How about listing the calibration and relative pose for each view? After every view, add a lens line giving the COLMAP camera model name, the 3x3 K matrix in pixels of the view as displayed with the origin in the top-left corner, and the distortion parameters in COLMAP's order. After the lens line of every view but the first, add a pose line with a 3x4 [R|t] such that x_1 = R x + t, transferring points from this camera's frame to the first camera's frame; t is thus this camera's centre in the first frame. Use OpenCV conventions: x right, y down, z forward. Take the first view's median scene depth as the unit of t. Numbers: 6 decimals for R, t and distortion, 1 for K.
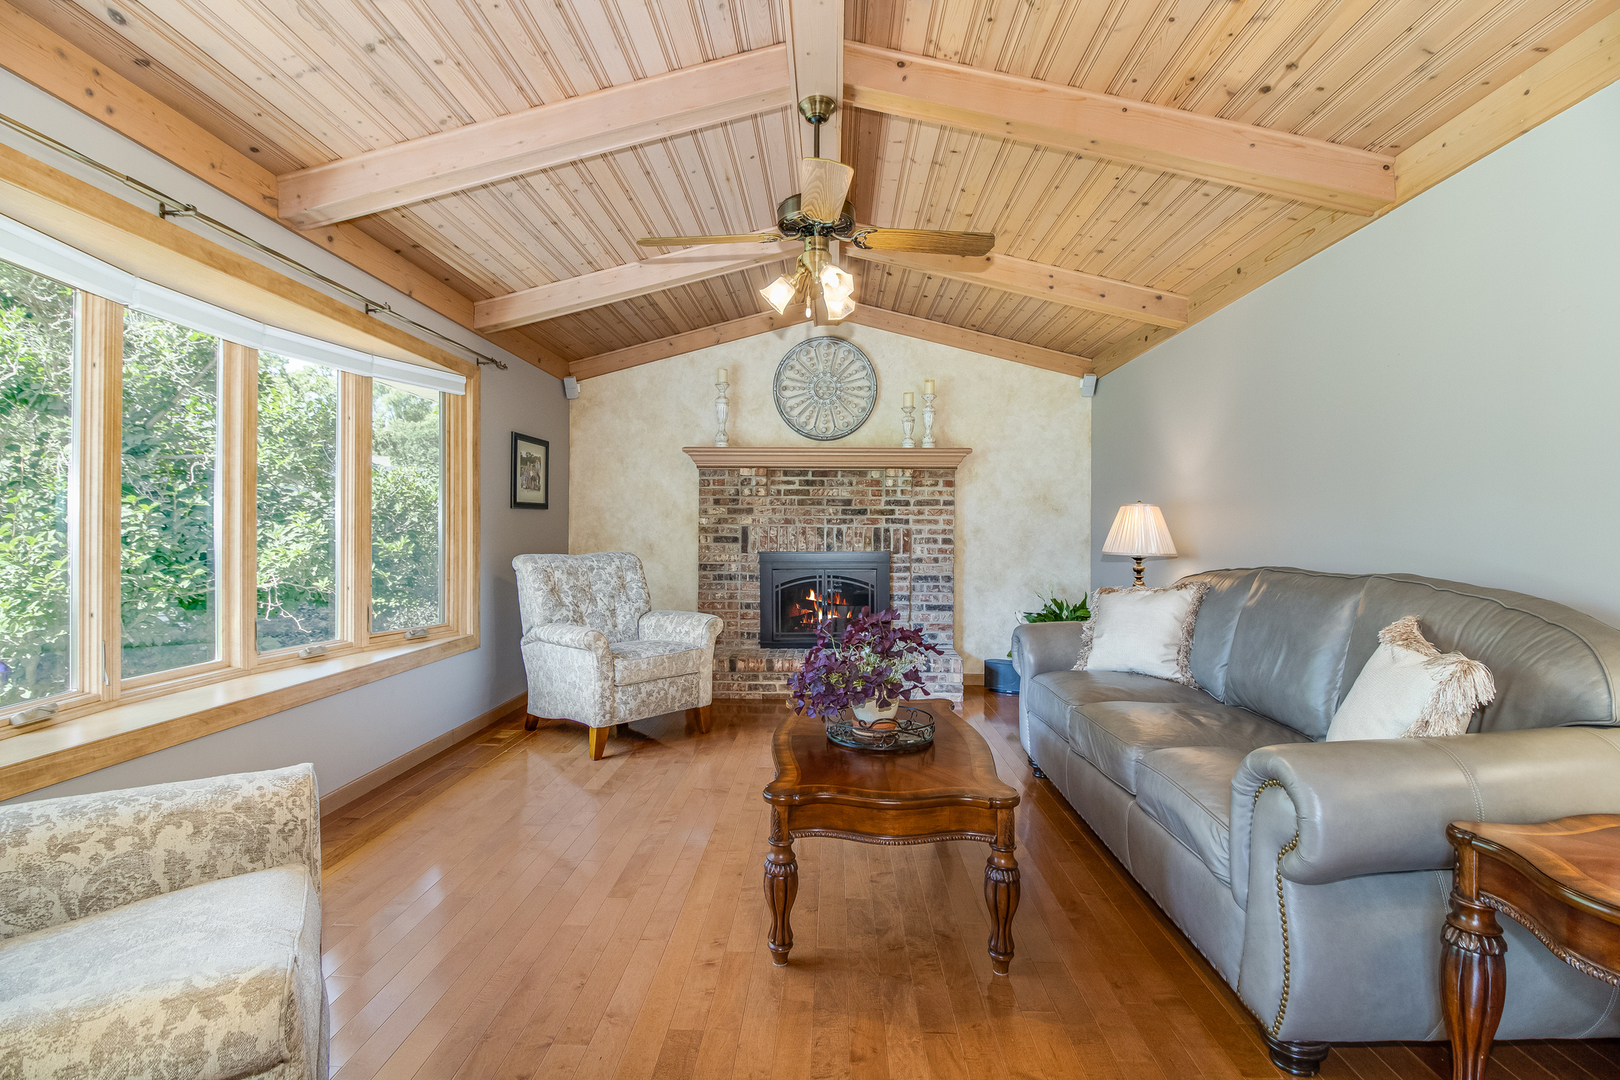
lens RADIAL K [[747.8, 0, 803.7], [0, 747.8, 529.5], [0, 0, 1]] dist [-0.001115, -0.010358]
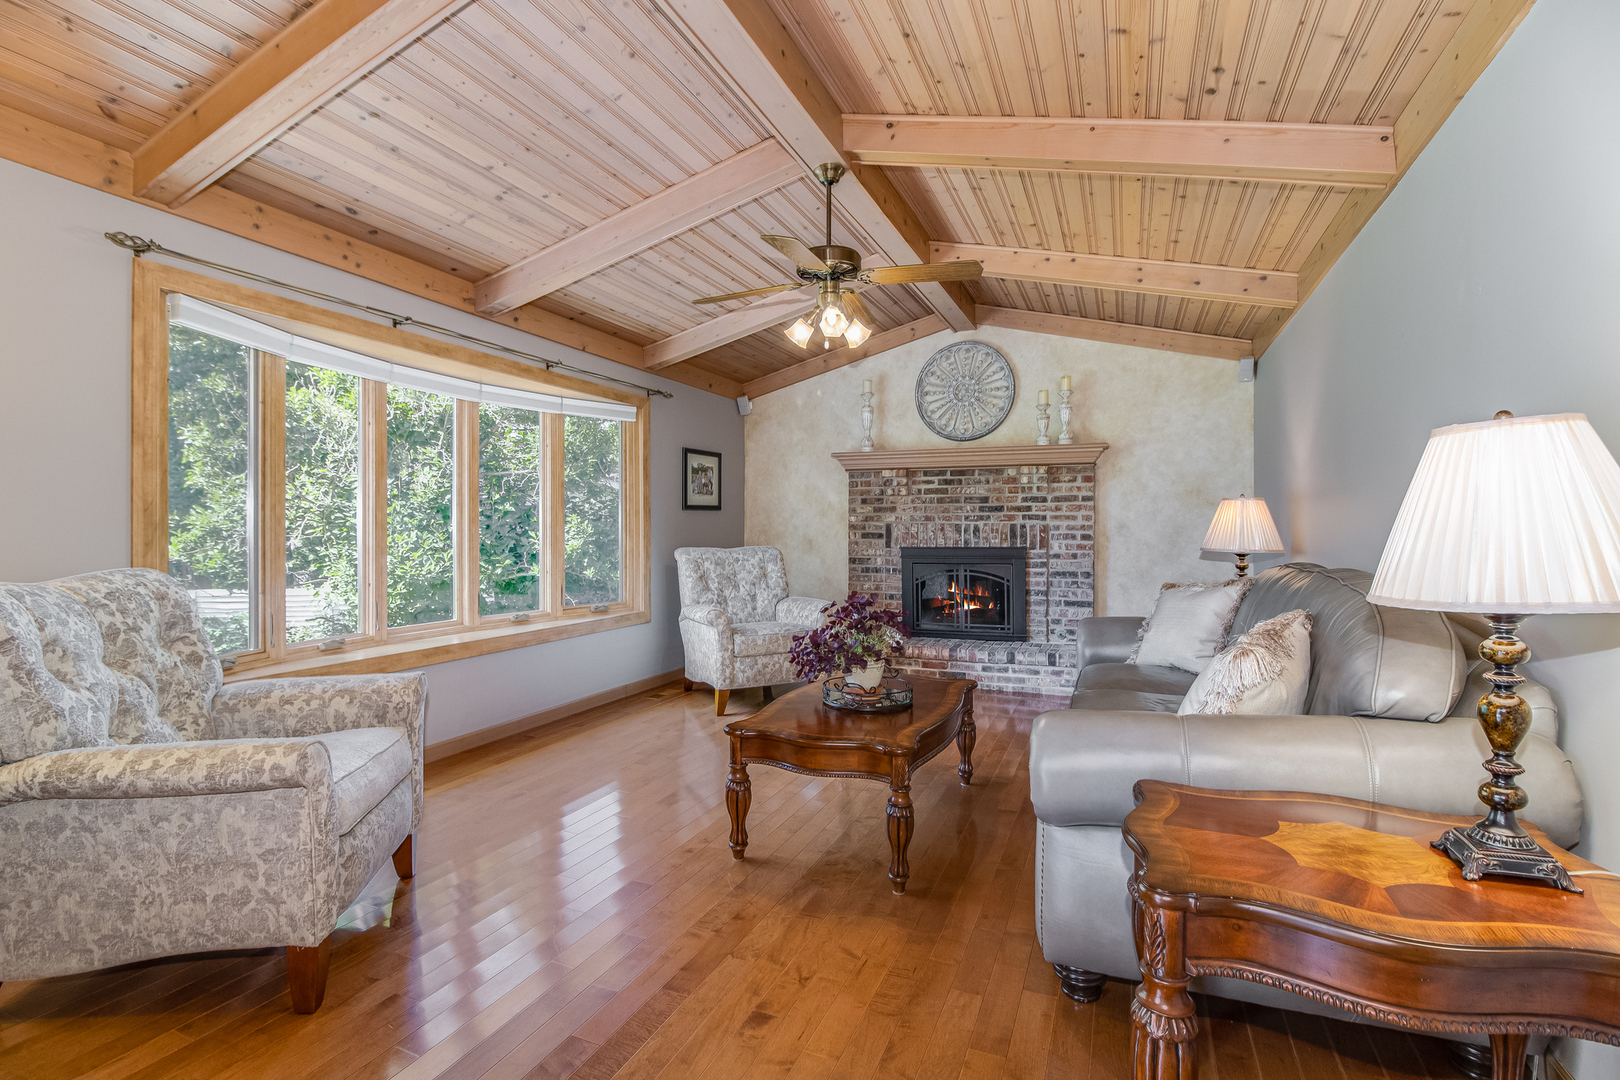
lens RADIAL K [[755.1, 0, 806.8], [0, 755.1, 528.8], [0, 0, 1]] dist [-0.001437, -0.000330]
pose [[0.935963, -0.004705, -0.352066, 0.197963], [0.005775, 0.999981, 0.001988, 0.000595], [0.352050, -0.003894, 0.935973, -0.069370]]
